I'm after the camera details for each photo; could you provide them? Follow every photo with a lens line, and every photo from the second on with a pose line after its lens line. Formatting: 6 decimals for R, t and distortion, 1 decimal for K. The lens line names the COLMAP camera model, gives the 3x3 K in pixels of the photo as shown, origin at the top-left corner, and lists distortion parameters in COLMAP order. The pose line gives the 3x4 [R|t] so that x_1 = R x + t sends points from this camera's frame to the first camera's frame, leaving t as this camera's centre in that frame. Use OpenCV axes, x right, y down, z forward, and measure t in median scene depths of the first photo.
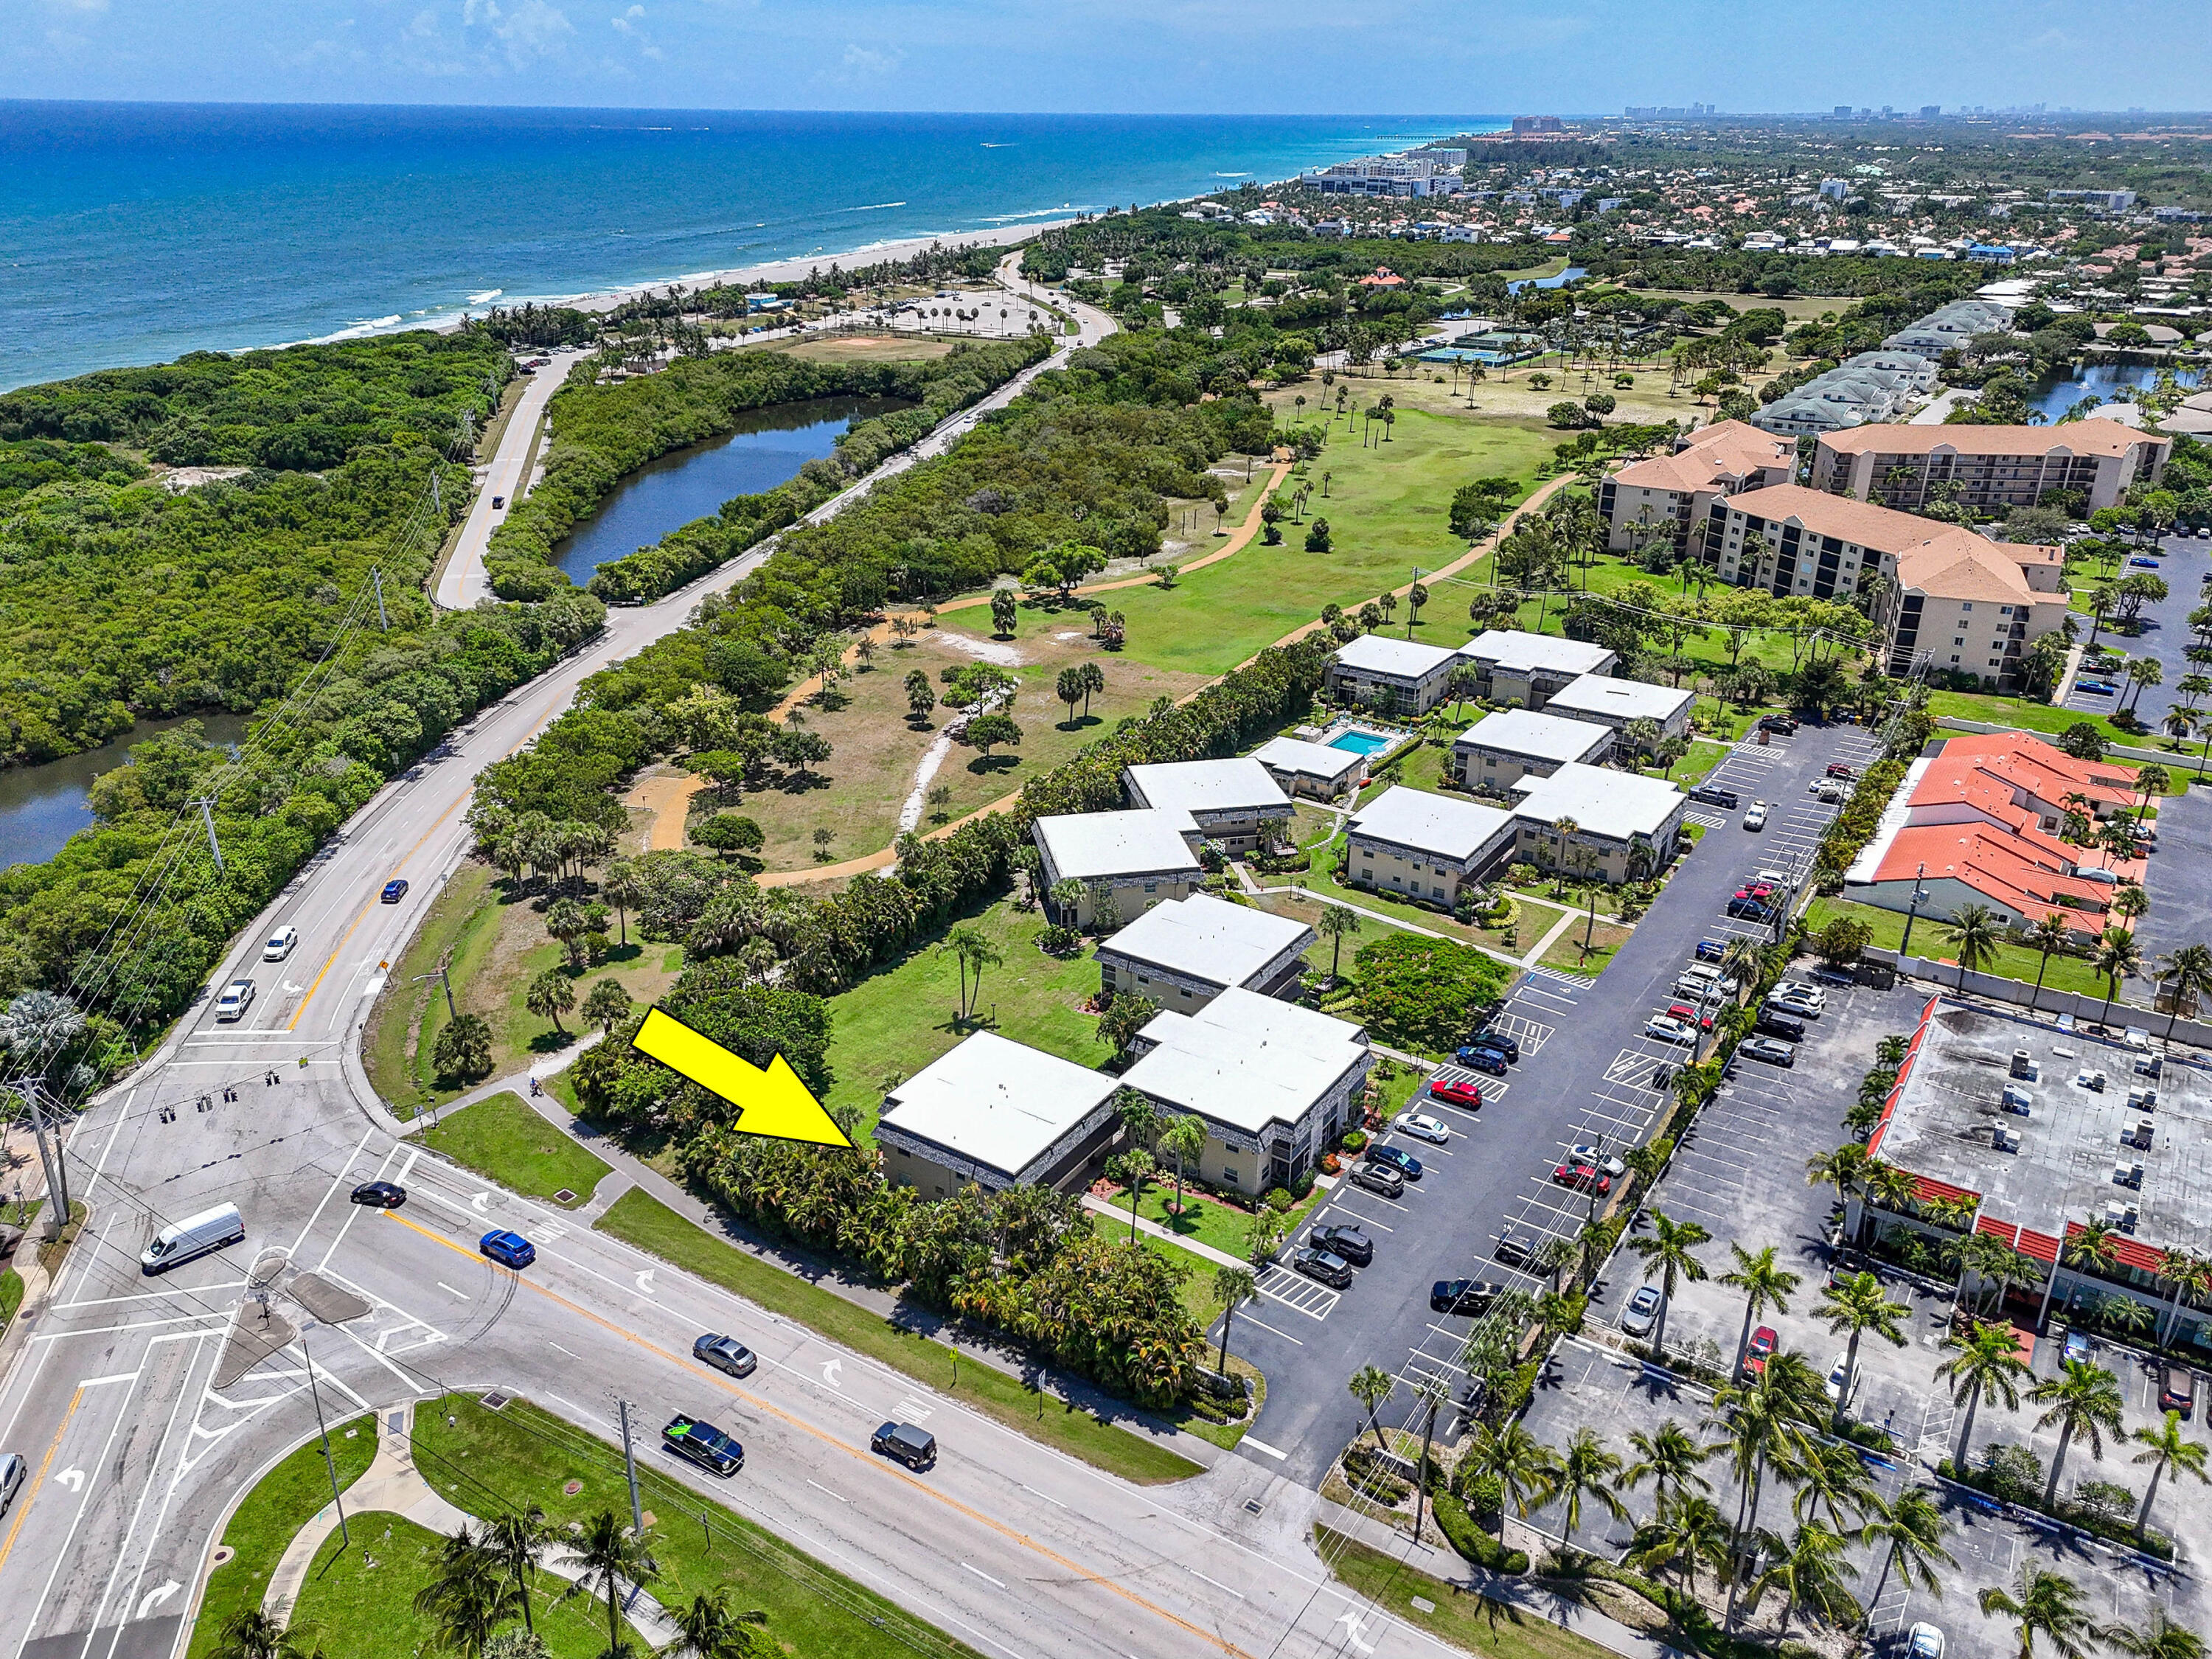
lens RADIAL K [[1643.4, 0, 1106.0], [0, 1643.4, 829.5], [0, 0, 1]] dist [0.064502, -0.051791]
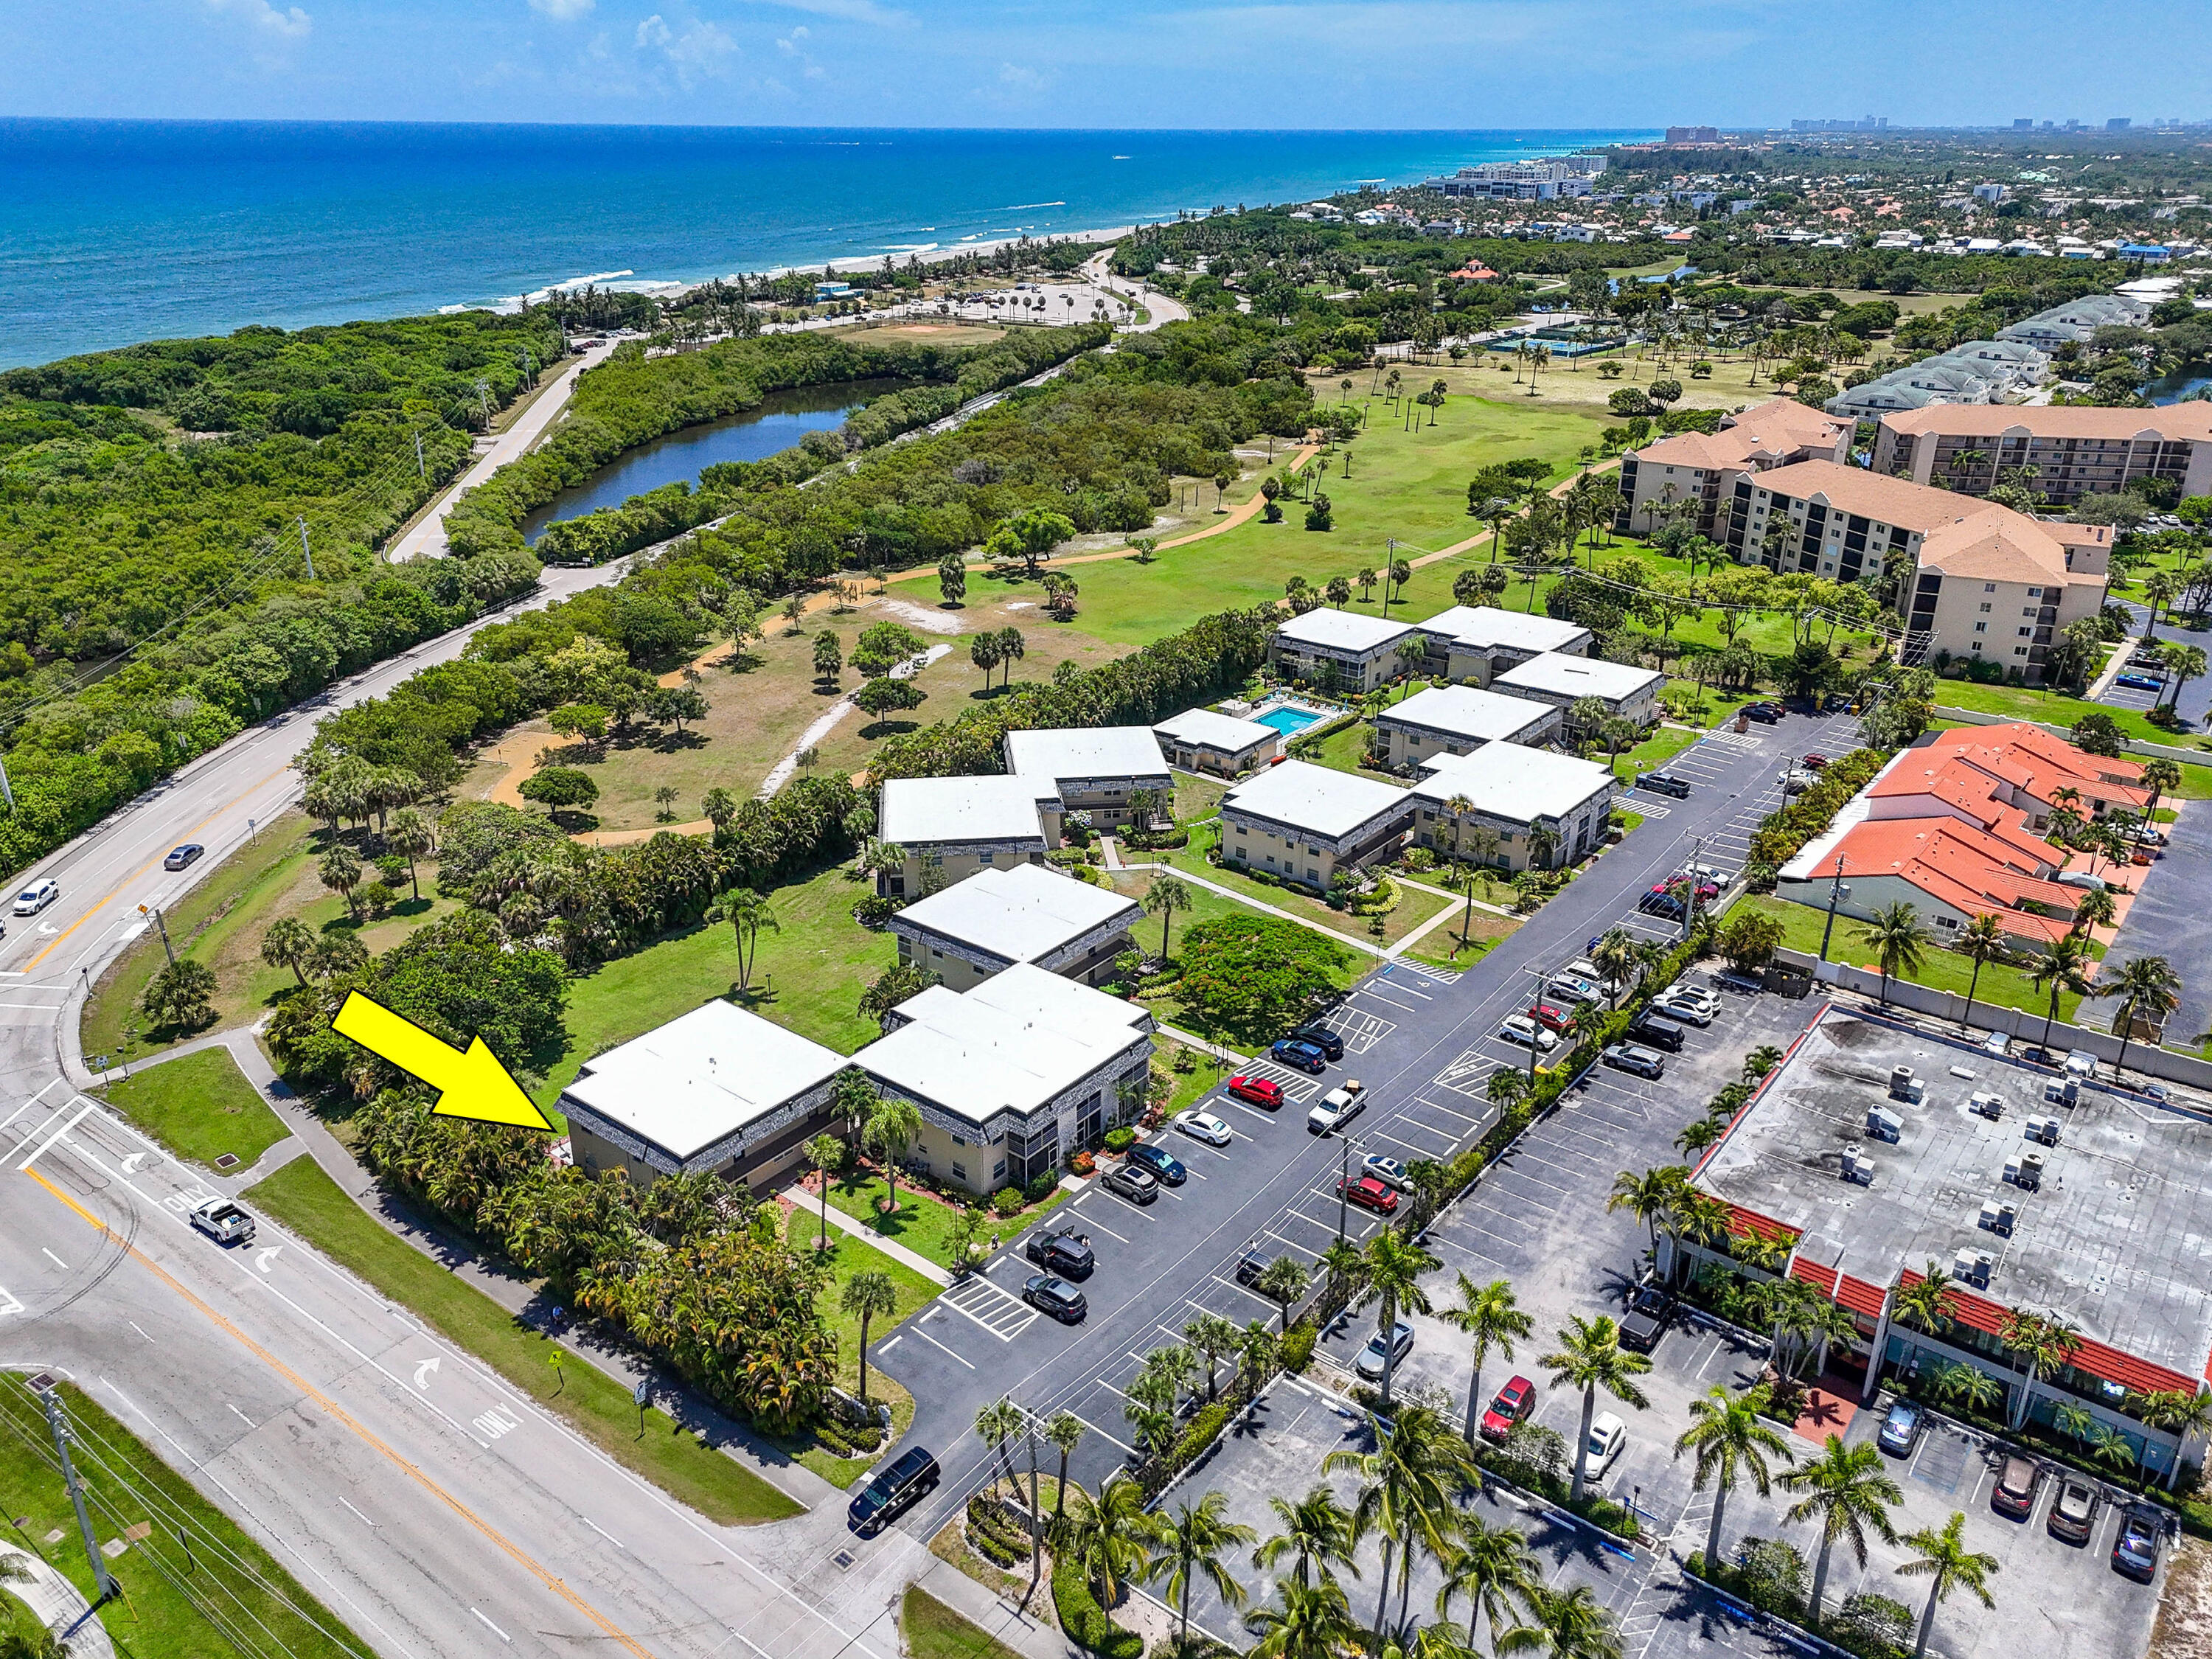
lens RADIAL K [[1643.4, 0, 1106.0], [0, 1643.4, 829.5], [0, 0, 1]] dist [0.064502, -0.051791]
pose [[0.996404, 0.031736, -0.078559, 0.136854], [-0.032421, 0.999446, -0.007462, 0.020760], [0.078279, 0.009983, 0.996882, 0.083940]]
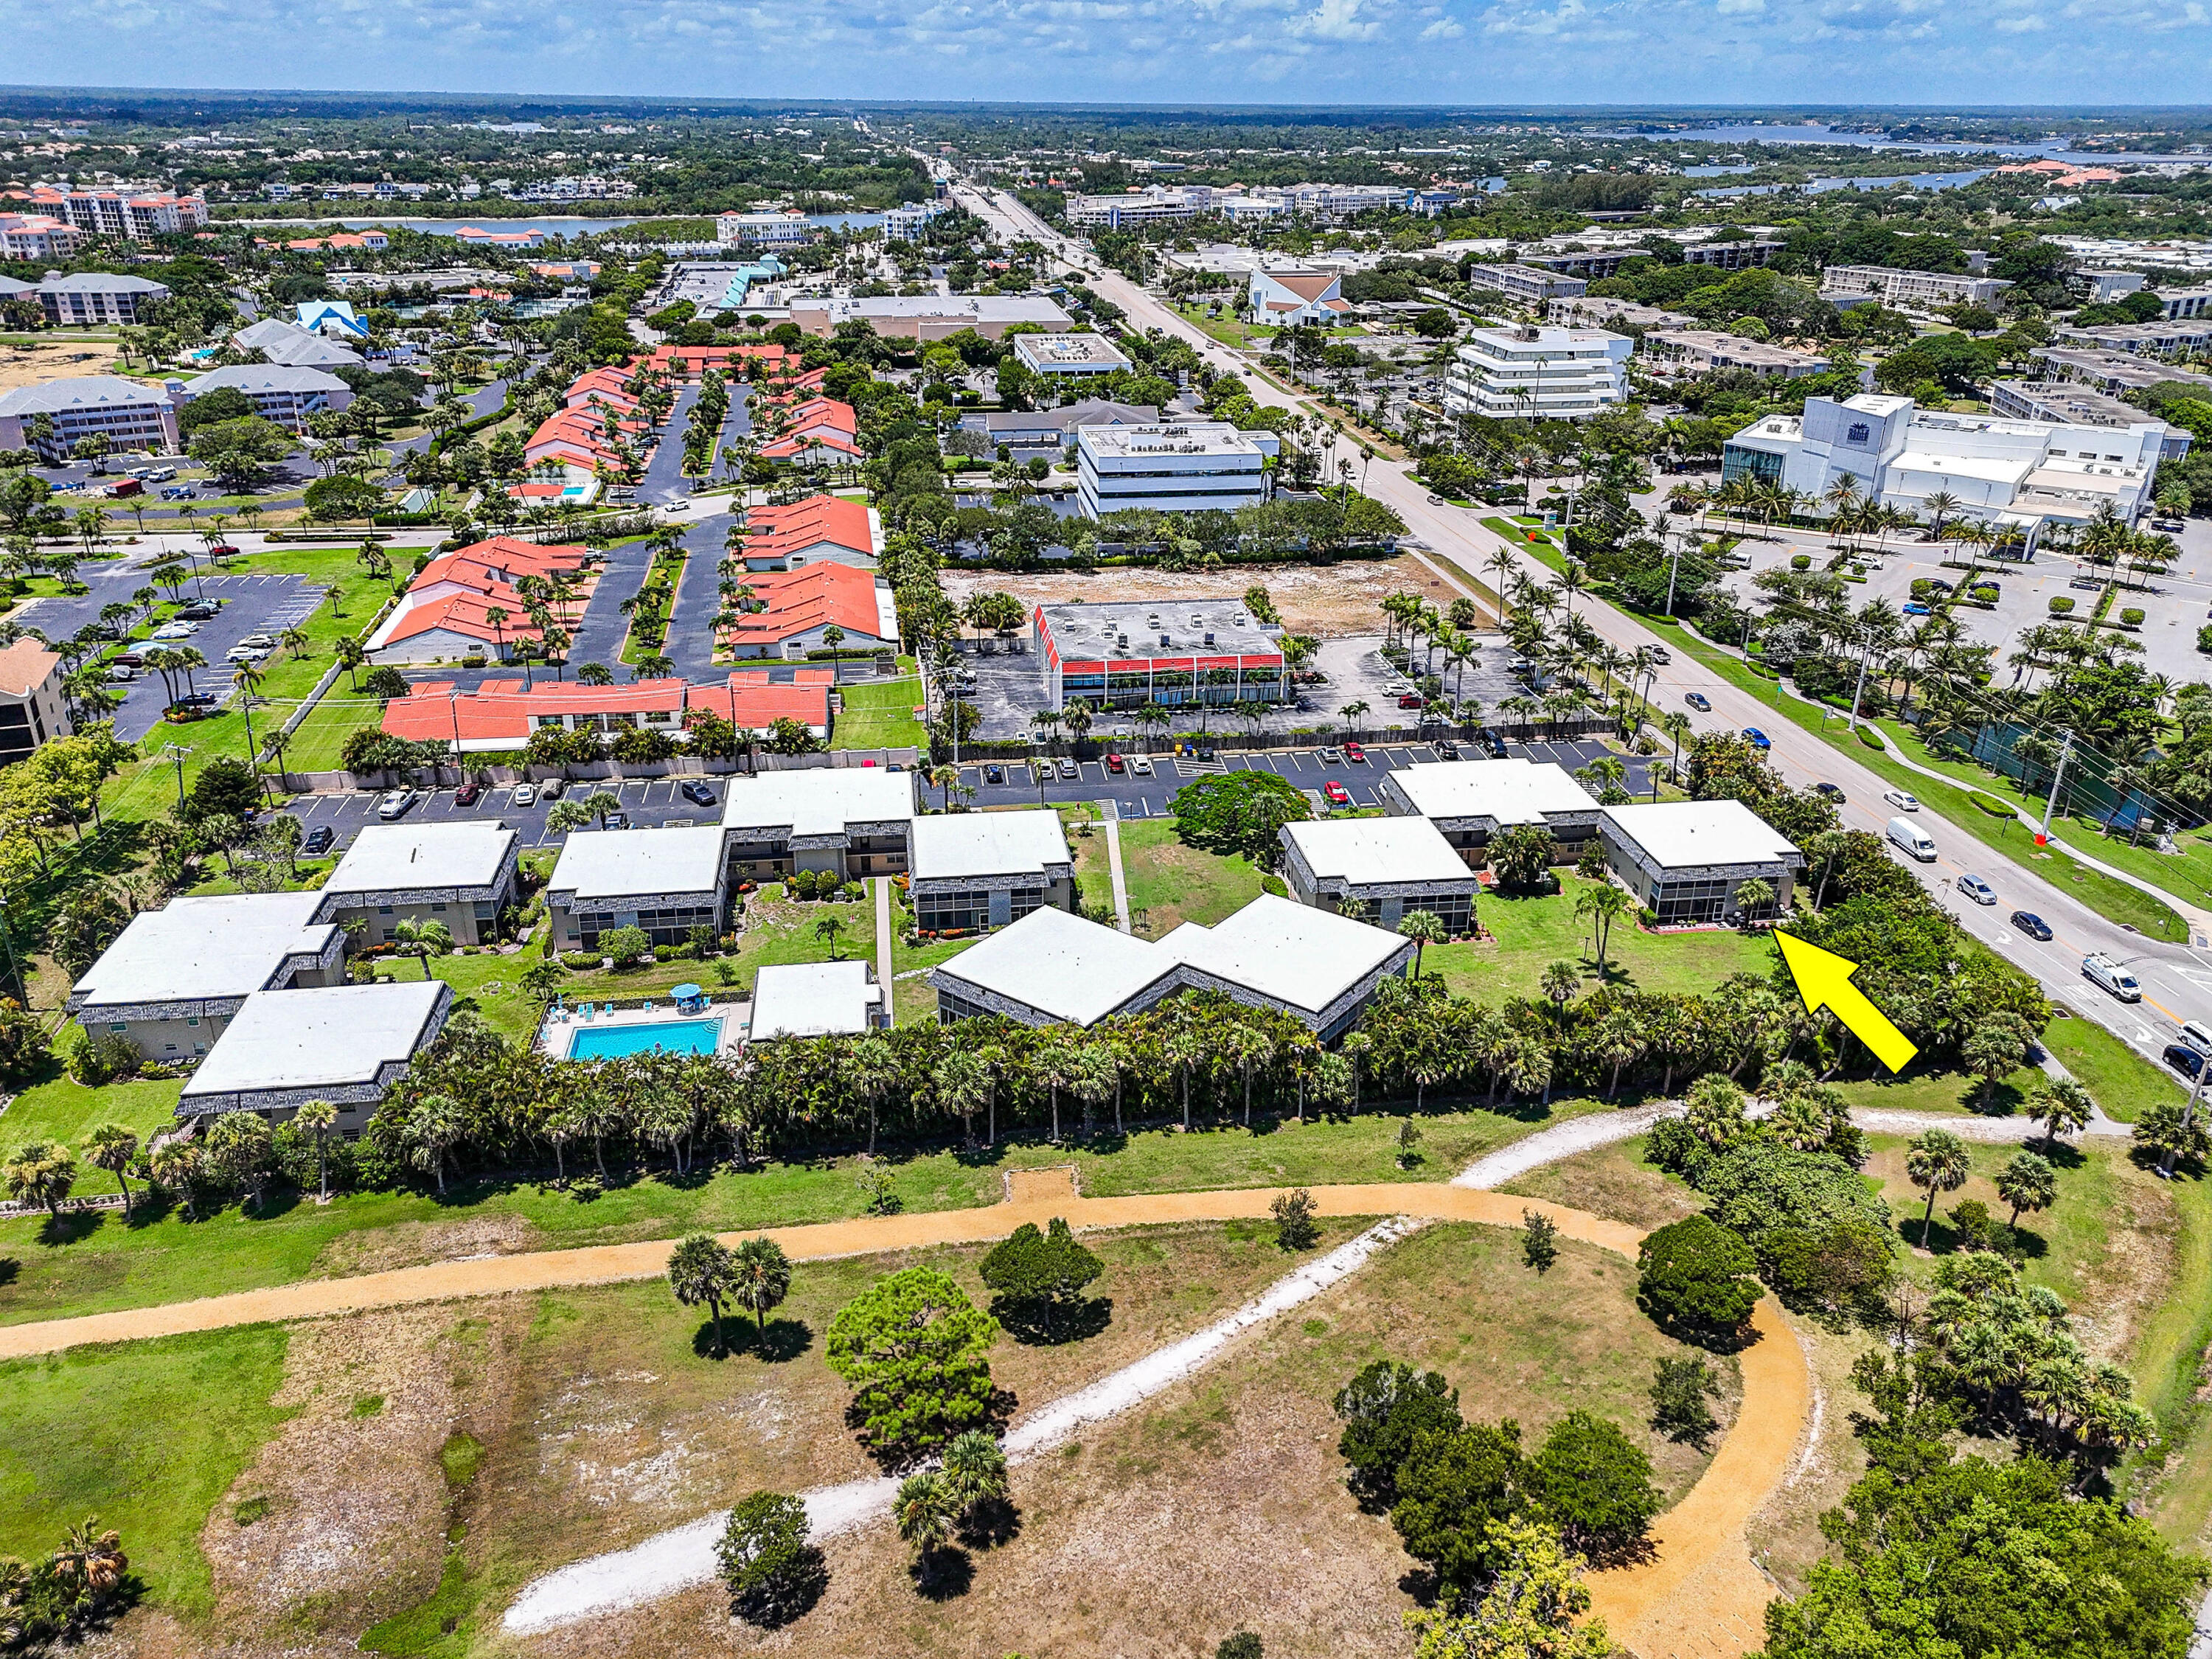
lens RADIAL K [[1643.4, 0, 1106.0], [0, 1643.4, 829.5], [0, 0, 1]] dist [0.064502, -0.051791]
pose [[-0.663009, -0.312520, 0.680257, -0.396393], [0.294289, 0.726726, 0.620696, -0.480087], [-0.688341, 0.611719, -0.389855, 1.150639]]
